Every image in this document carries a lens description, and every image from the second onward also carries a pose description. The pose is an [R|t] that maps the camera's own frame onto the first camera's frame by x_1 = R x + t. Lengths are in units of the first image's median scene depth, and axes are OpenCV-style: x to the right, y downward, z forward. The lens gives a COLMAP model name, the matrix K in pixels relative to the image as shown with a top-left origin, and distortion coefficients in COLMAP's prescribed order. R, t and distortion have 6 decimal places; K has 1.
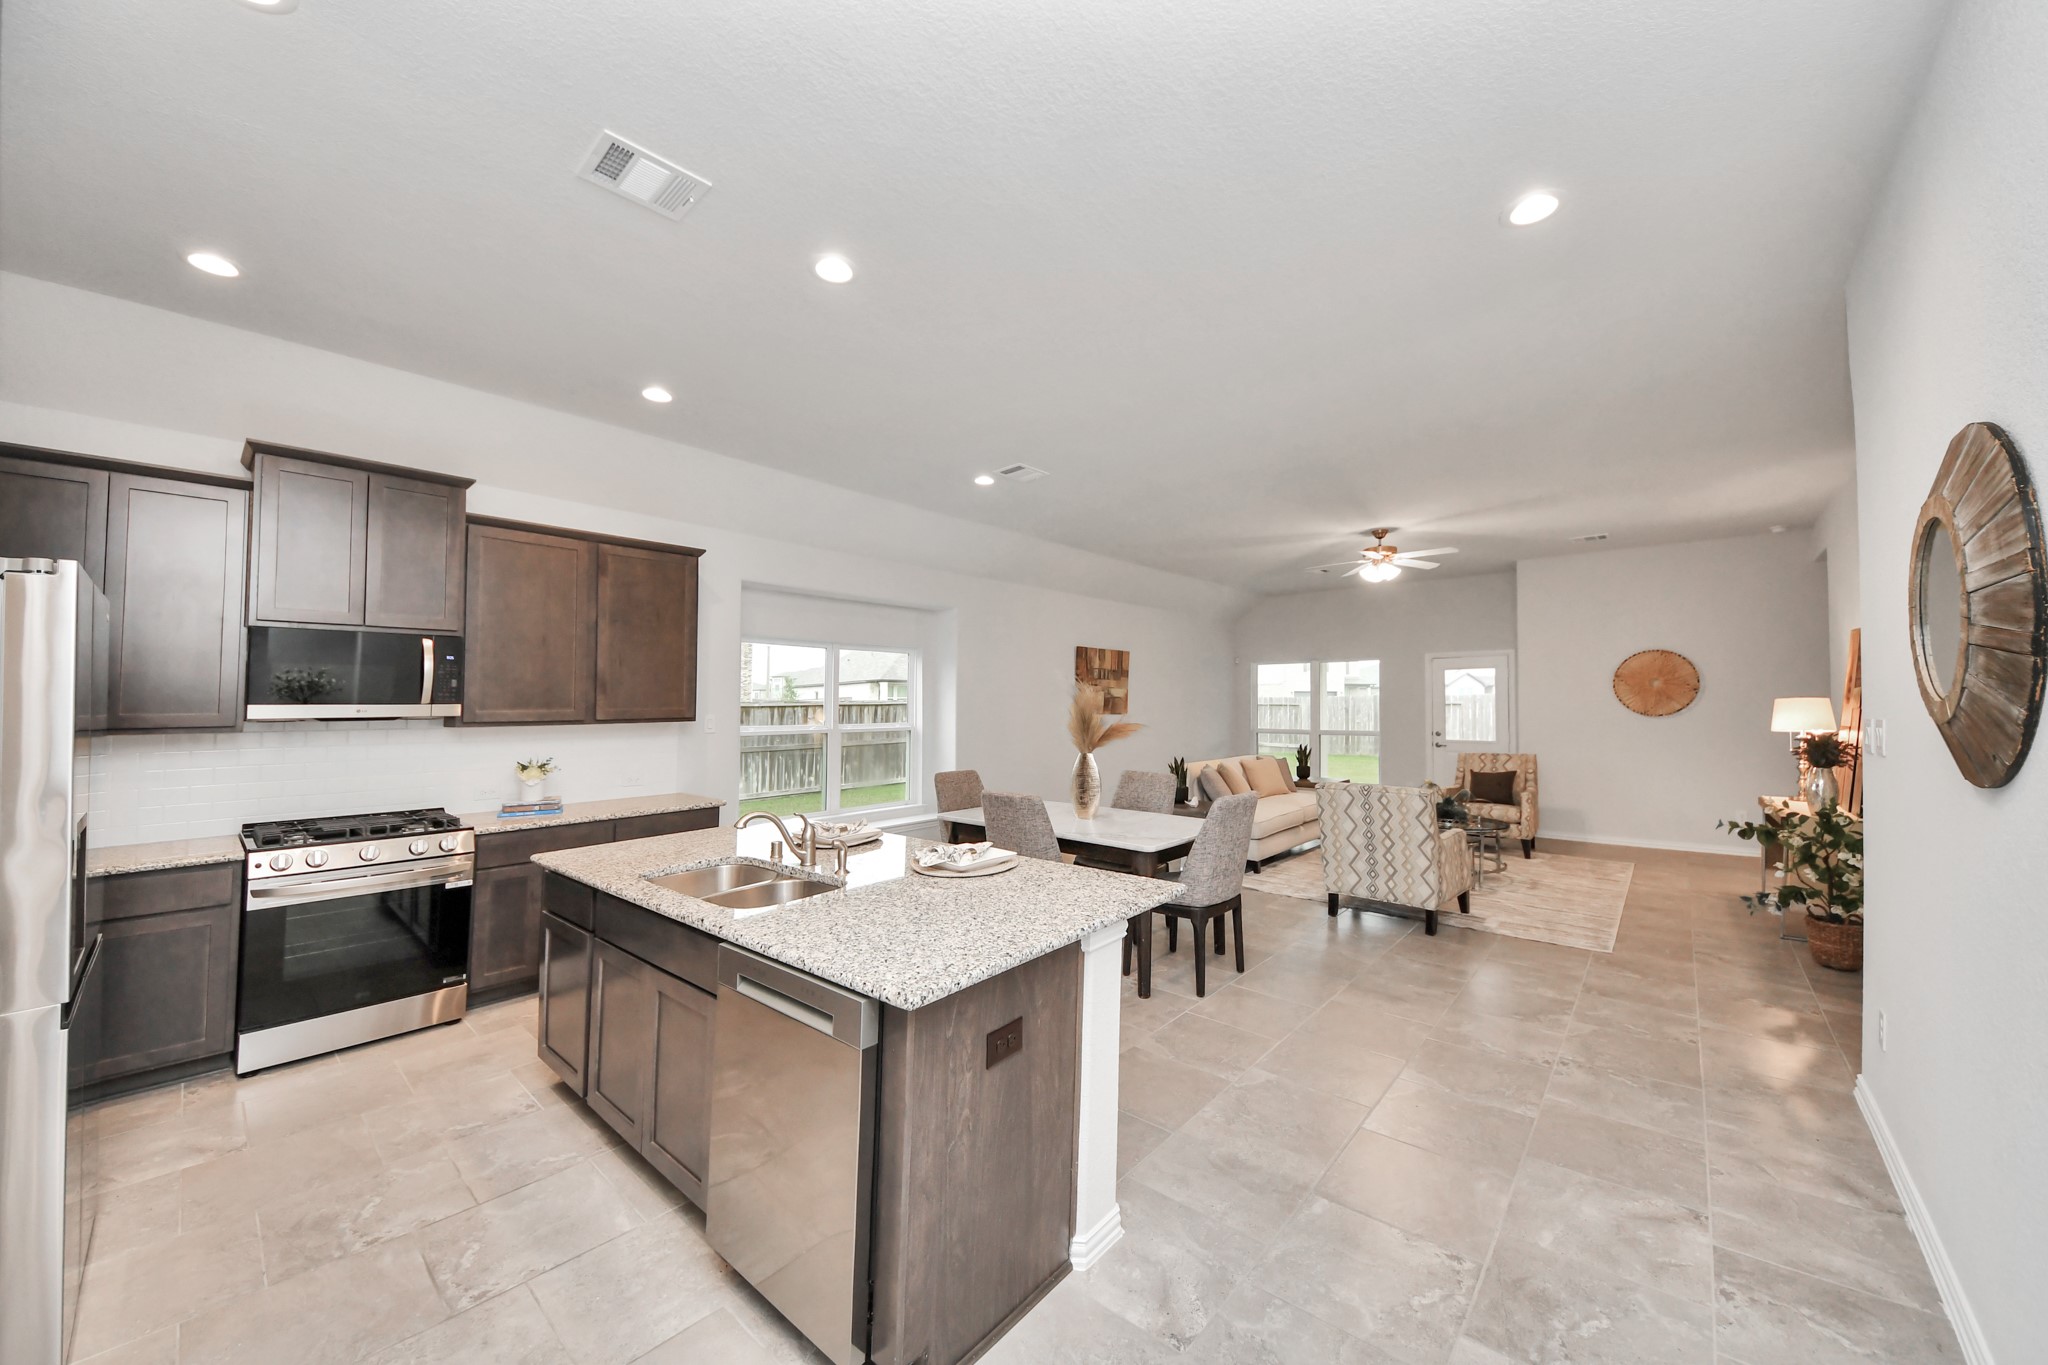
lens RADIAL K [[724.9, 0, 974.4], [0, 724.9, 685.0], [0, 0, 1]] dist [-0.033183, -0.000079]
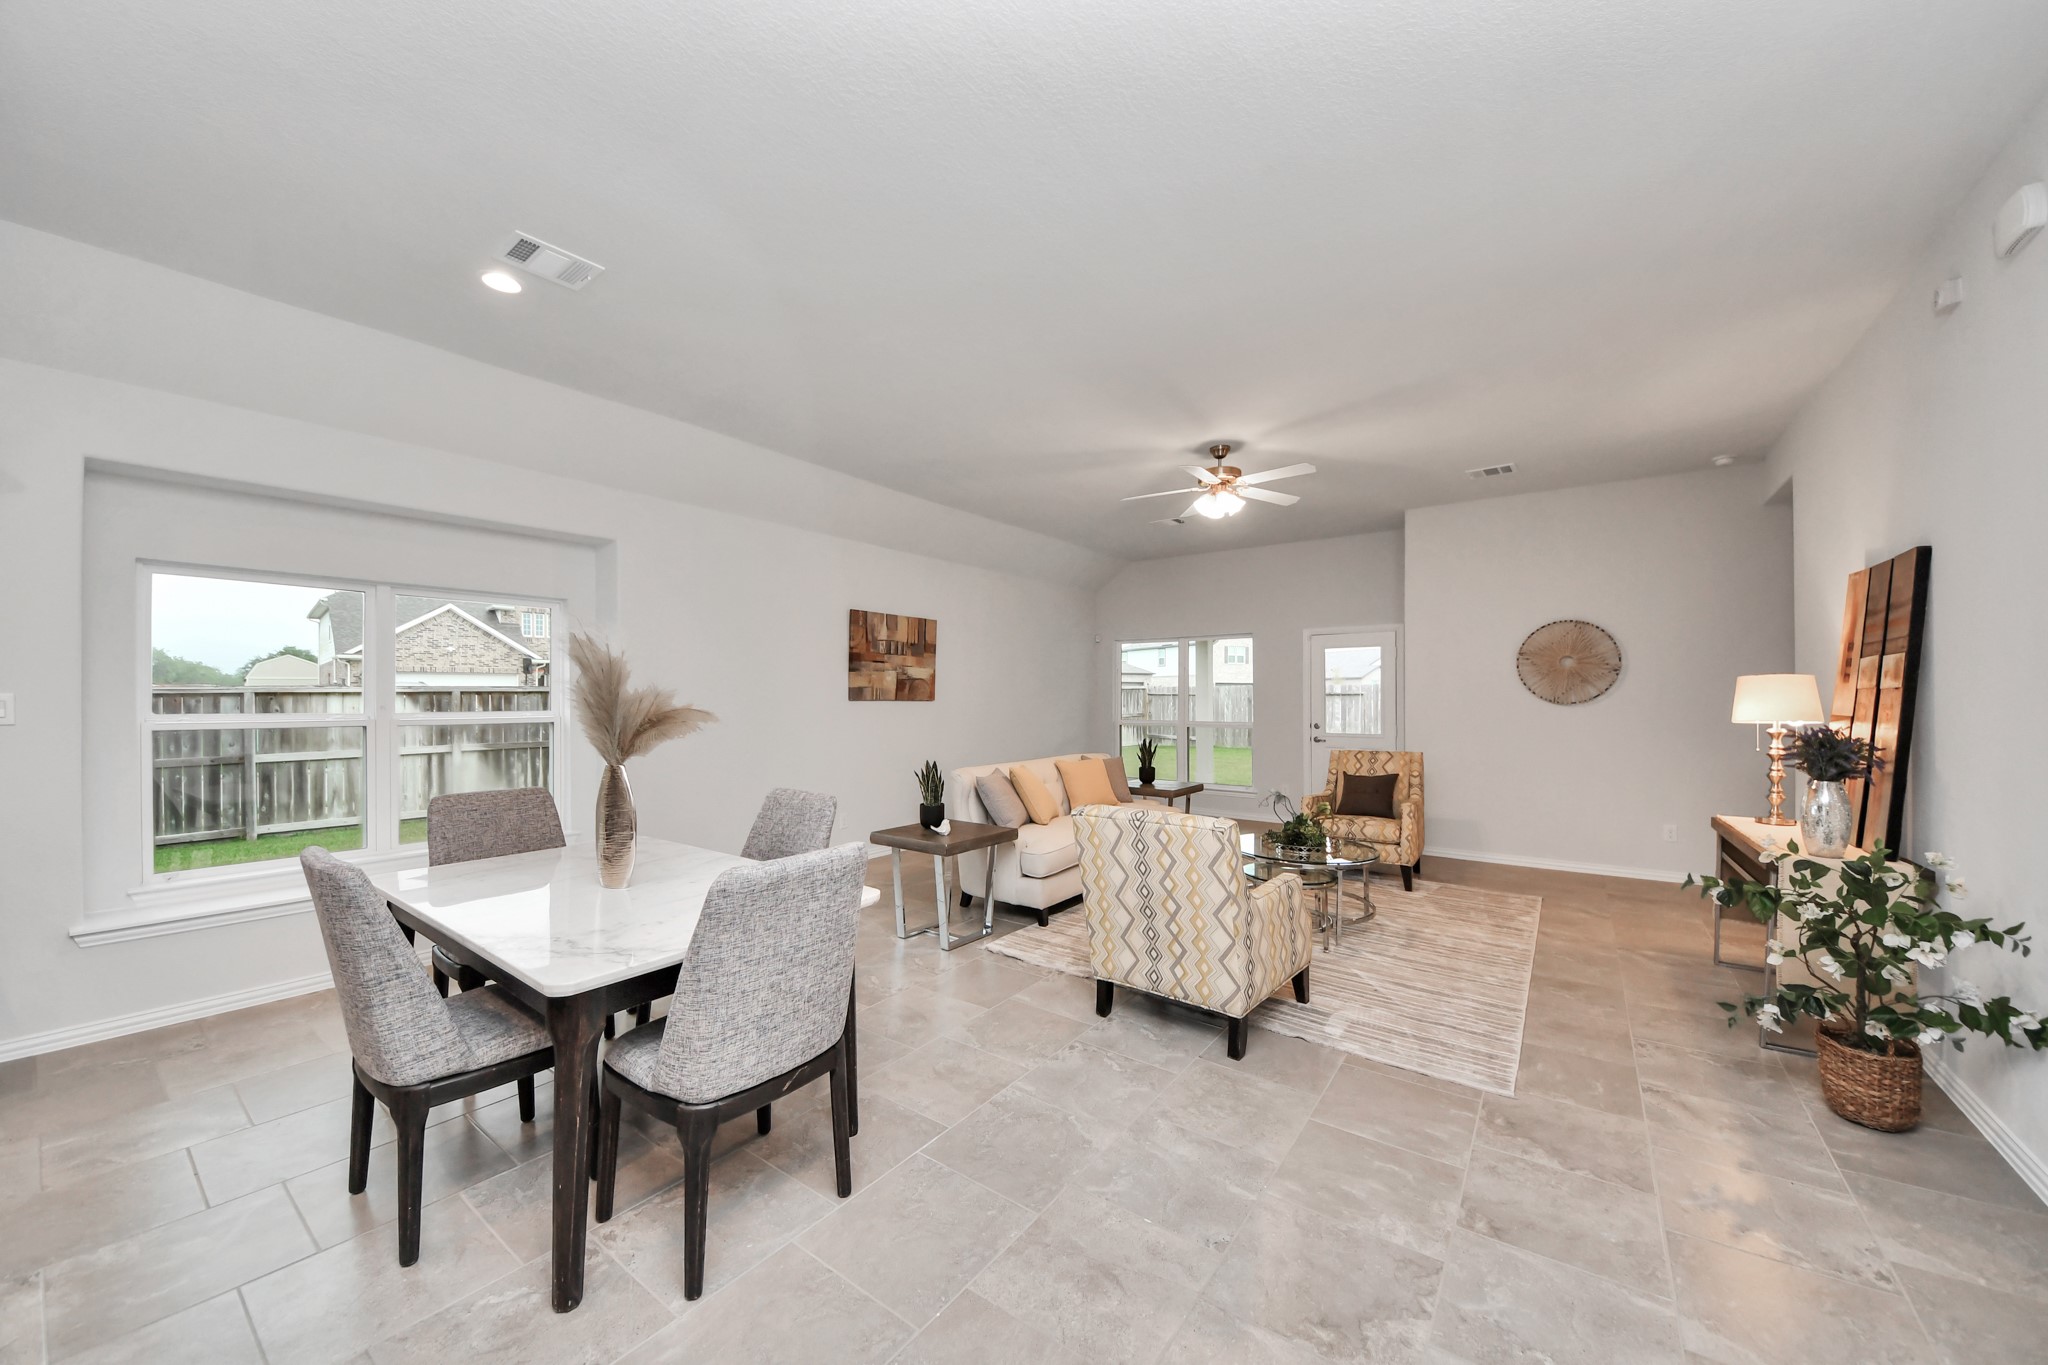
lens RADIAL K [[740.0, 0, 1011.8], [0, 740.0, 684.2], [0, 0, 1]] dist [-0.007709, -0.004846]
pose [[0.990479, 0.004689, 0.137585, 0.307289], [-0.006124, 0.999931, 0.010004, 0.022777], [-0.137529, -0.010751, 0.990439, 0.343007]]
